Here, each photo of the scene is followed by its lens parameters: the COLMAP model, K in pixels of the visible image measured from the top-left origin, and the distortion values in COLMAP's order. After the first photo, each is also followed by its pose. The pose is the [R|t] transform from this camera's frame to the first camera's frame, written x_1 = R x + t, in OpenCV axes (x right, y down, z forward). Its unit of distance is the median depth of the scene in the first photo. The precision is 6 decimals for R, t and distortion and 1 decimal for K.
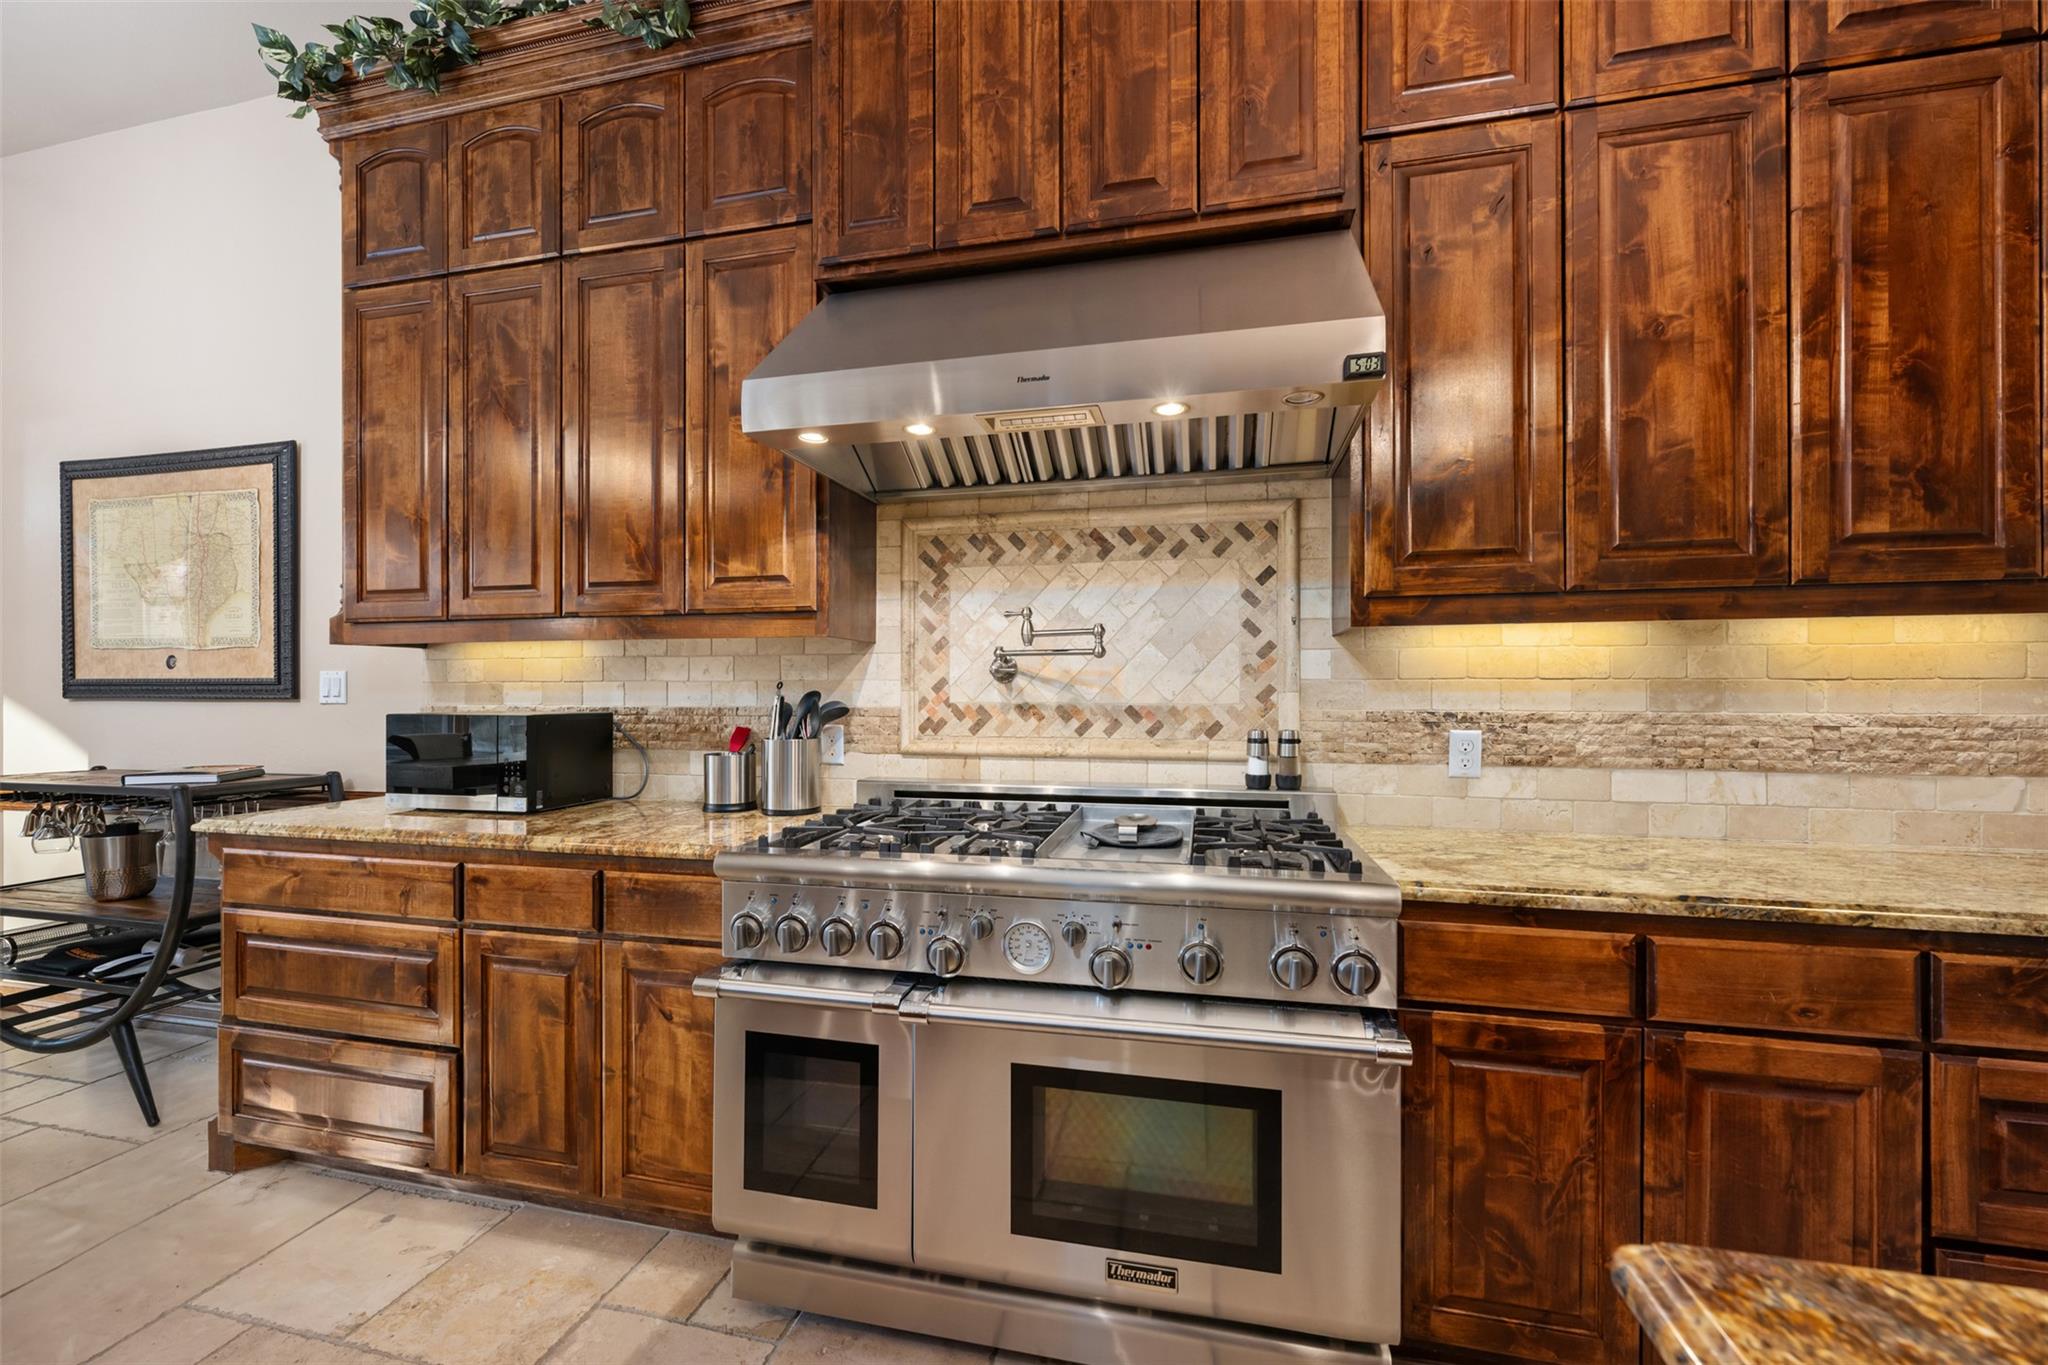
lens RADIAL K [[813.0, 0, 1016.9], [0, 813.0, 692.1], [0, 0, 1]] dist [-0.002660, 0.000250]
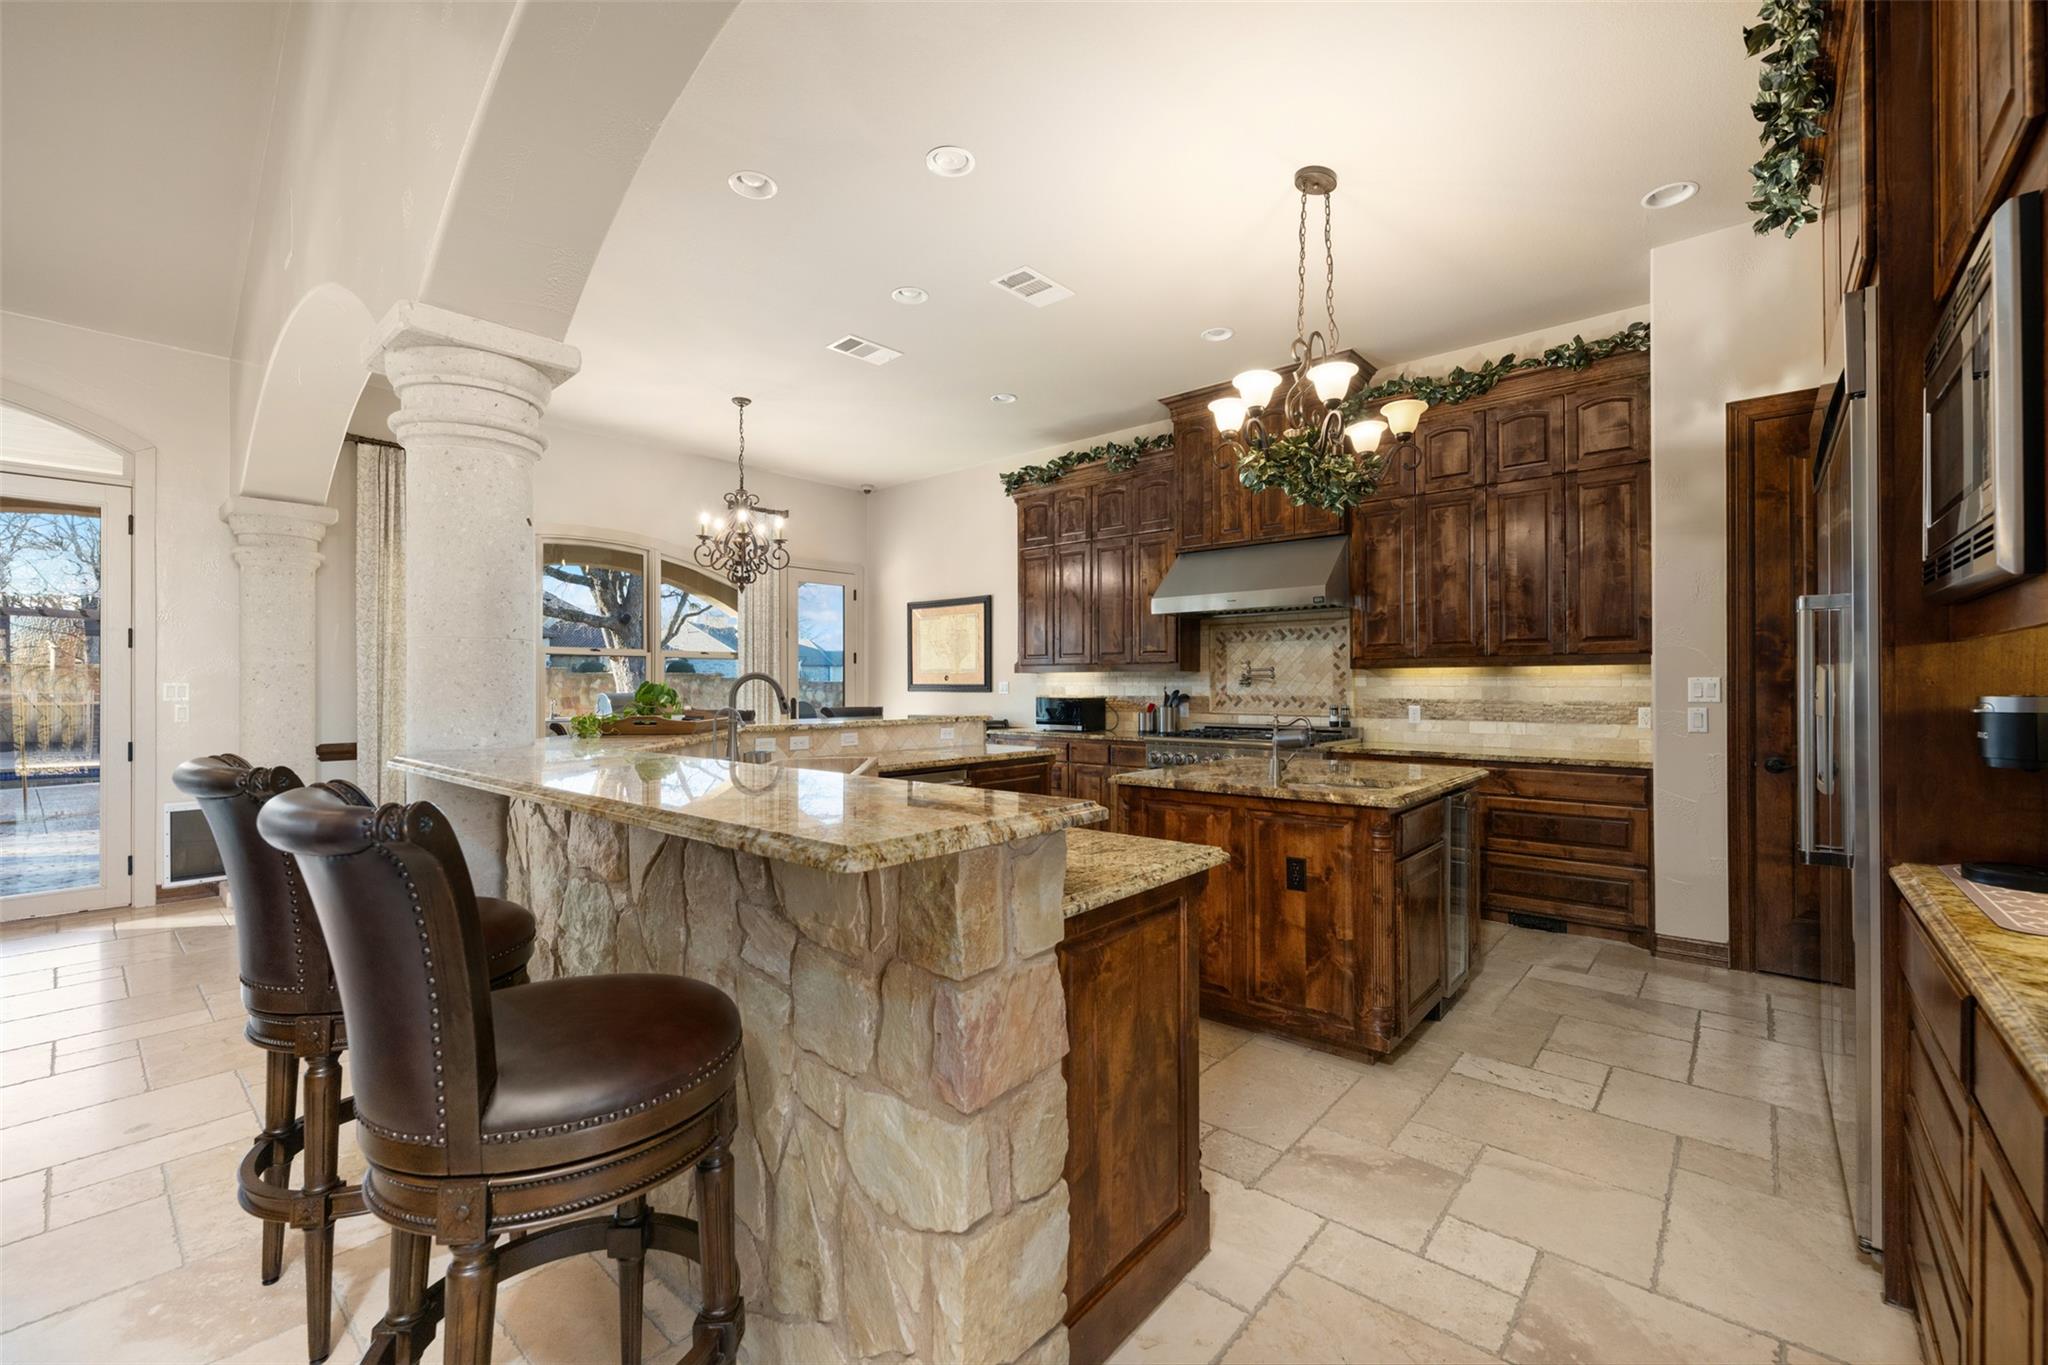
lens RADIAL K [[835.9, 0, 1025.4], [0, 835.9, 680.9], [0, 0, 1]] dist [-0.003332, -0.000282]
pose [[0.887683, -0.002660, -0.460447, 0.638630], [-0.000365, 0.999979, -0.006482, -0.014762], [0.460455, 0.005922, 0.887663, -1.863989]]
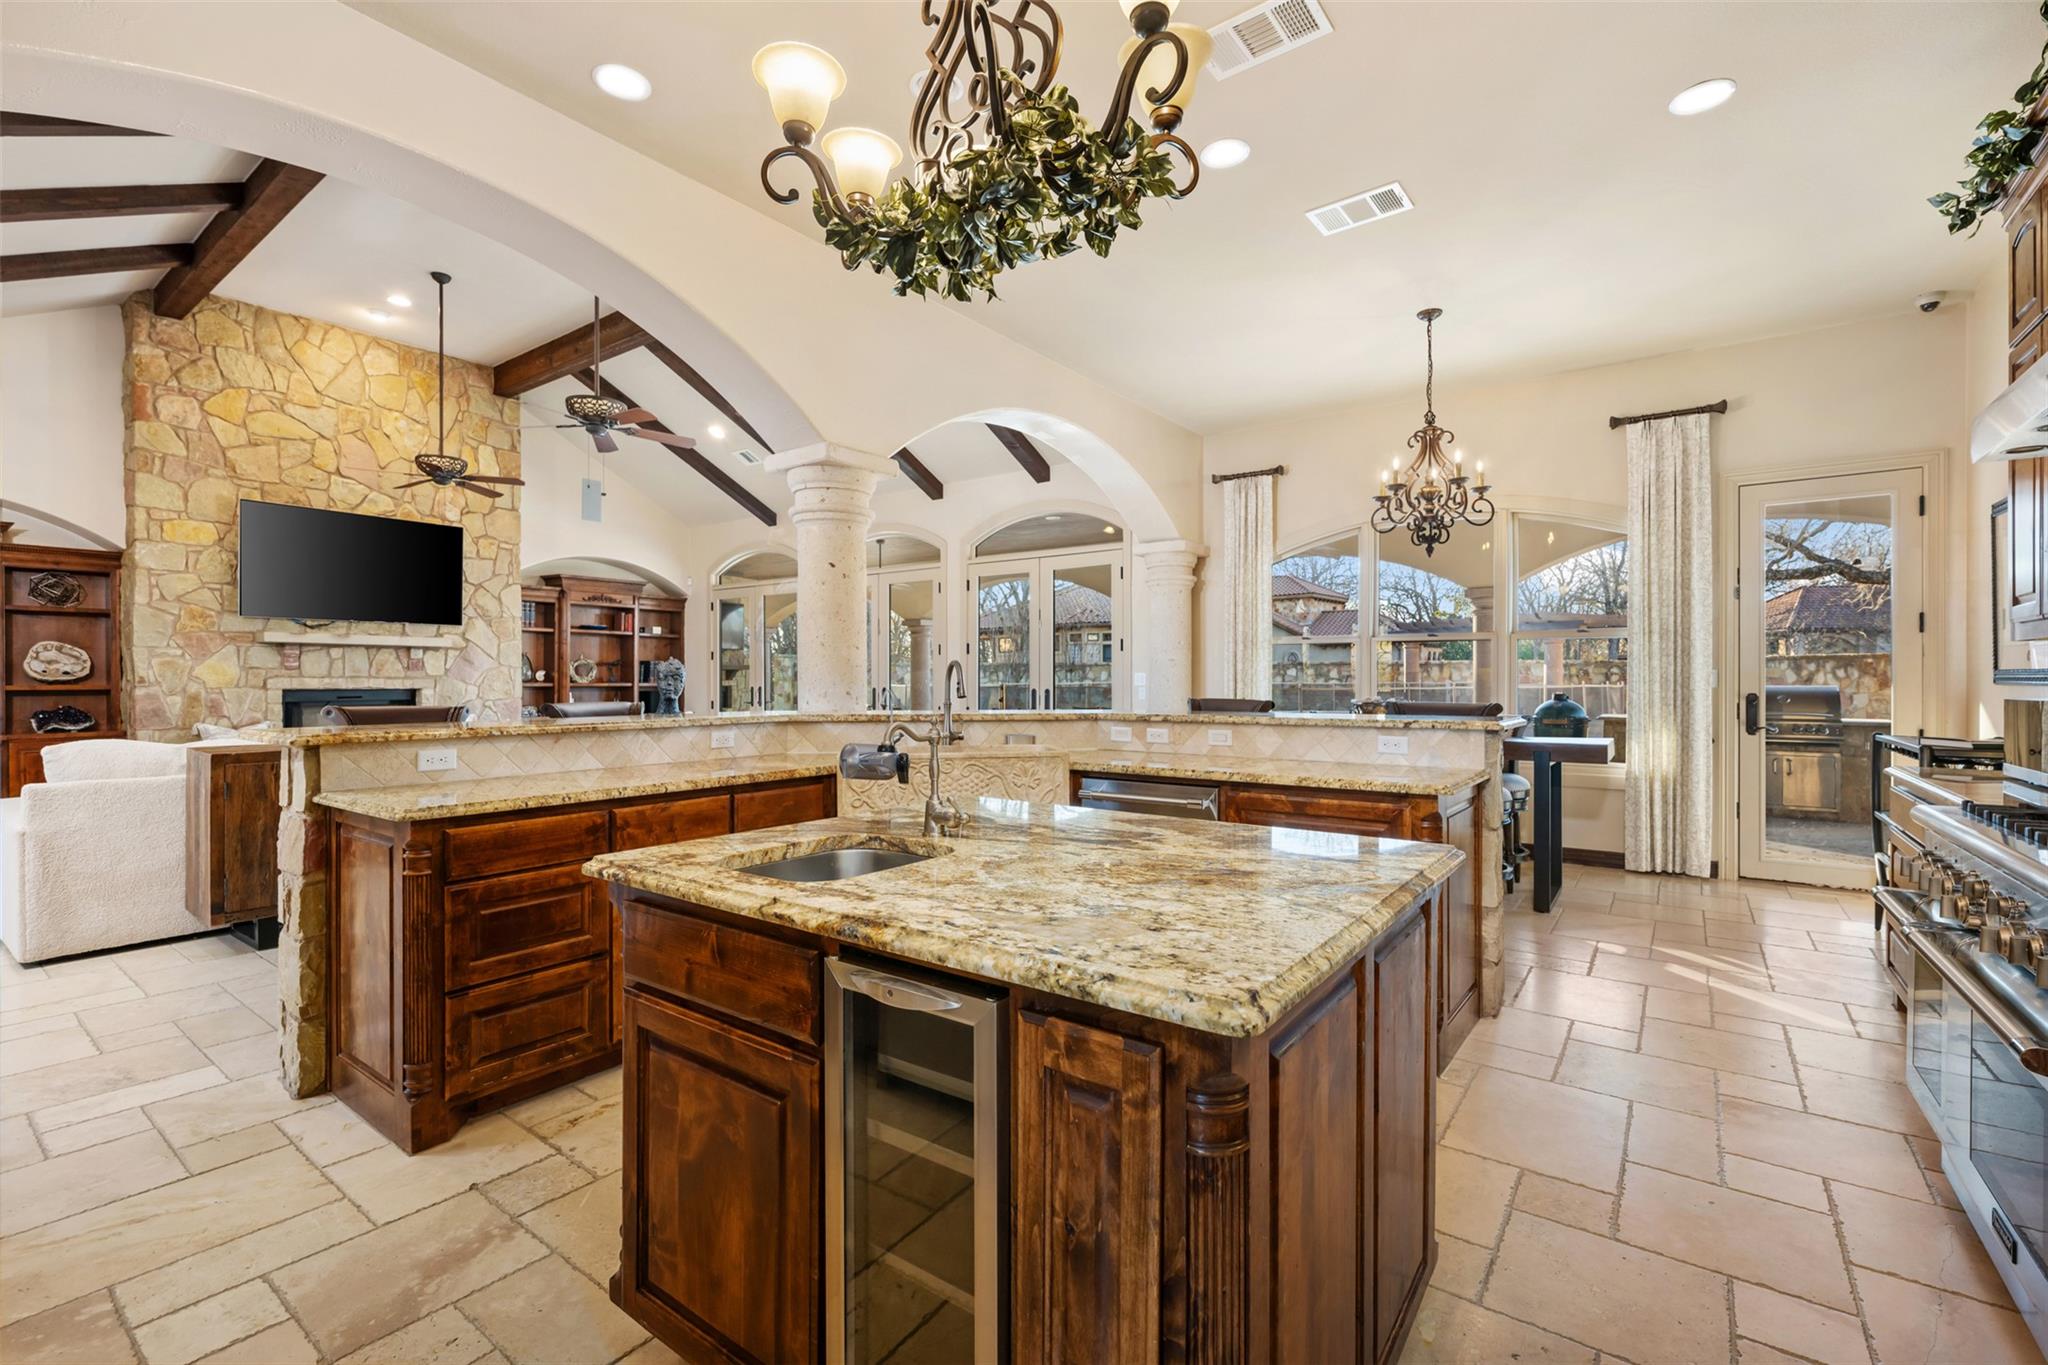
lens RADIAL K [[897.8, 0, 1024.6], [0, 897.8, 677.4], [0, 0, 1]] dist [0.003418, -0.000219]
pose [[-0.386349, -0.001431, -0.922352, 1.137153], [-0.001030, 0.999999, -0.001120, -0.001107], [0.922352, 0.000517, -0.386350, 0.174169]]
